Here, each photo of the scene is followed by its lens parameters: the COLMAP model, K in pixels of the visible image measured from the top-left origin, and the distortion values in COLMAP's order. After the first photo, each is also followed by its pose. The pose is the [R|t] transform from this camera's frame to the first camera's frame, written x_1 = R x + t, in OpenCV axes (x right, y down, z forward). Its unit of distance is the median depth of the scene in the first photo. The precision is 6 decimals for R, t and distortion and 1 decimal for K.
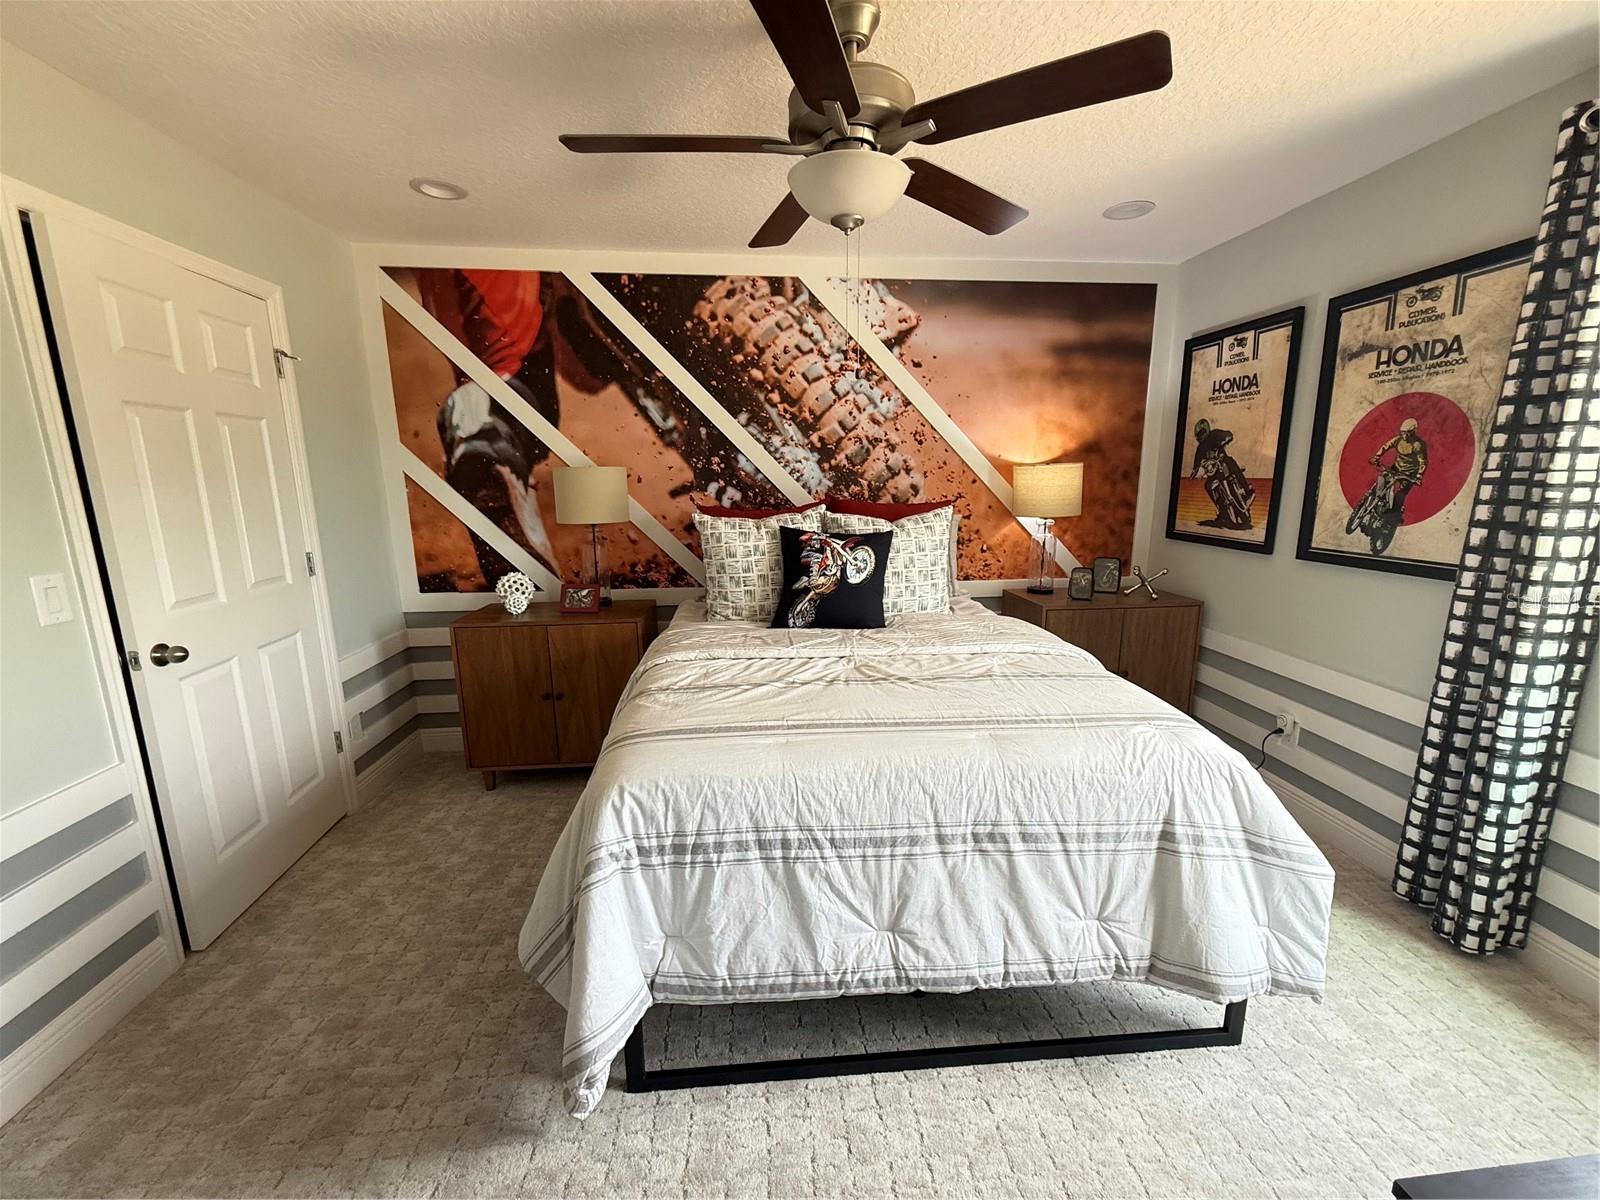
lens RADIAL K [[638.3, 0, 798.8], [0, 638.3, 597.3], [0, 0, 1]] dist [-0.001358, 0.000282]
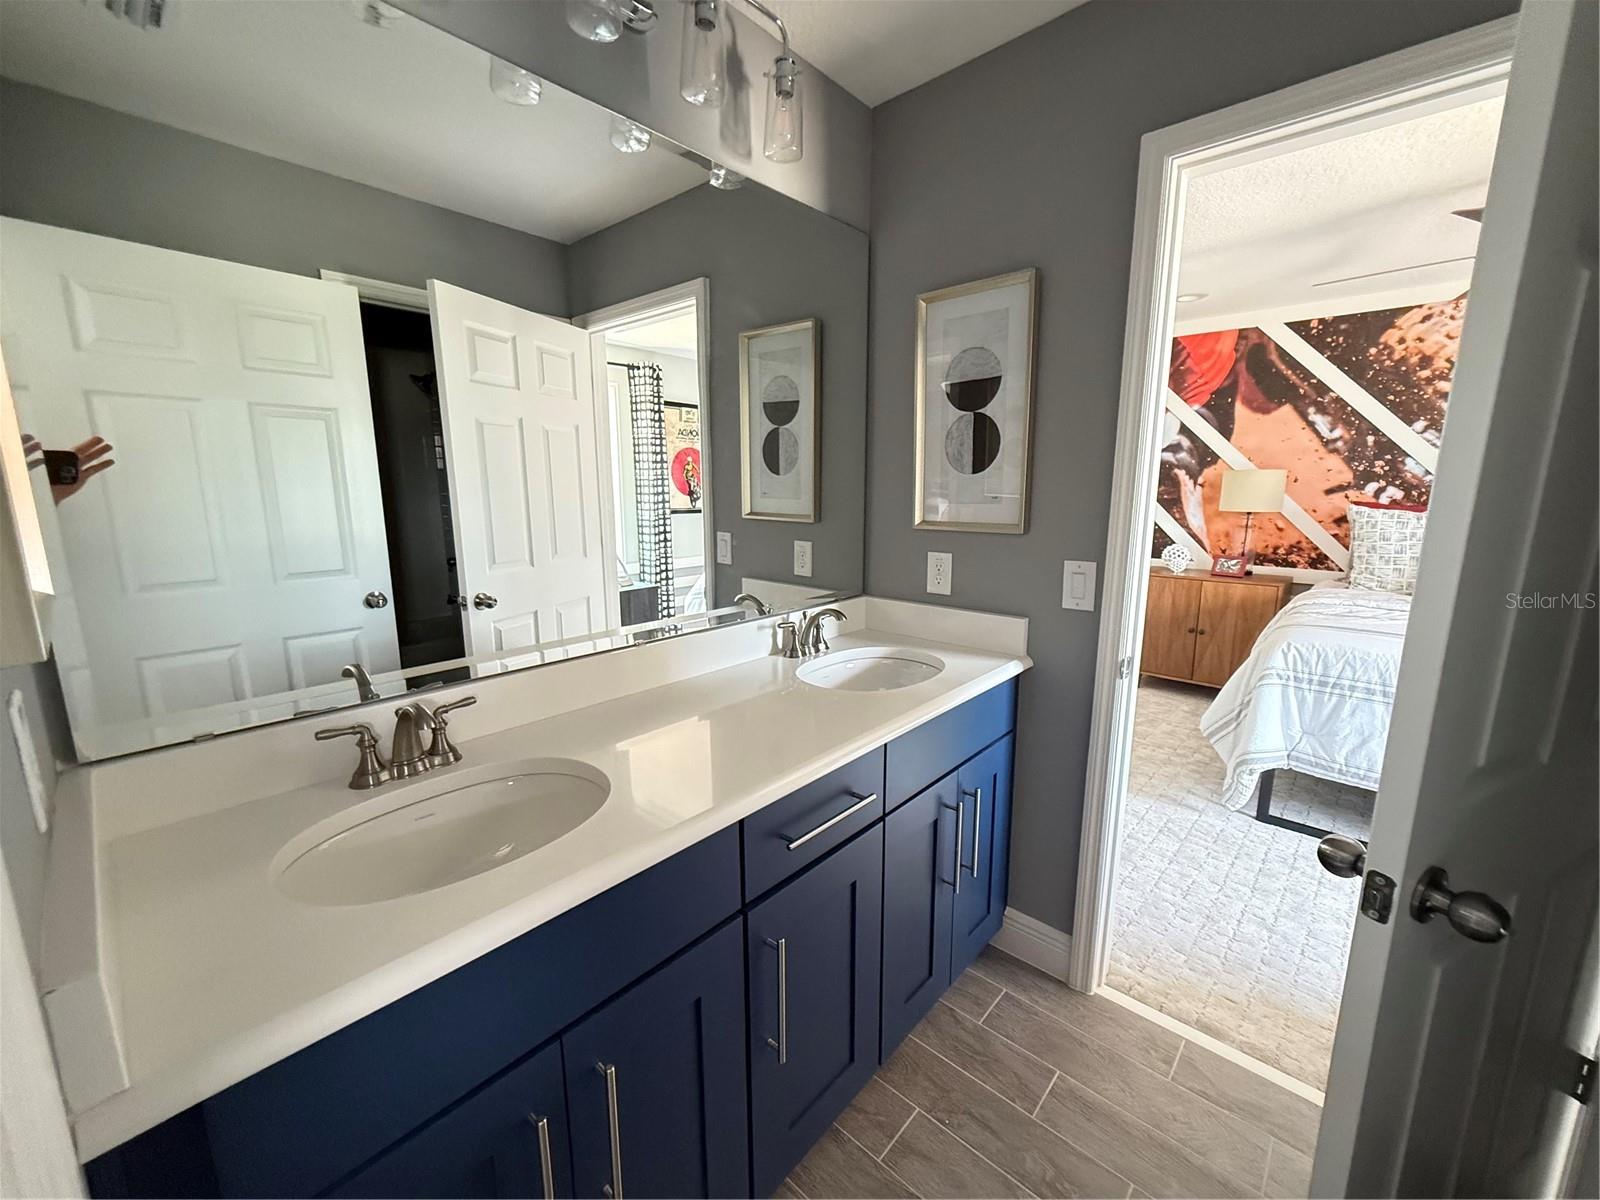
lens RADIAL K [[638.3, 0, 803.9], [0, 638.3, 602.9], [0, 0, 1]] dist [-0.001358, 0.000282]
pose [[0.676160, 0.141668, -0.723006, 0.038227], [-0.145231, 0.987713, 0.057714, 0.127499], [0.722299, 0.065979, 0.688426, -0.567858]]
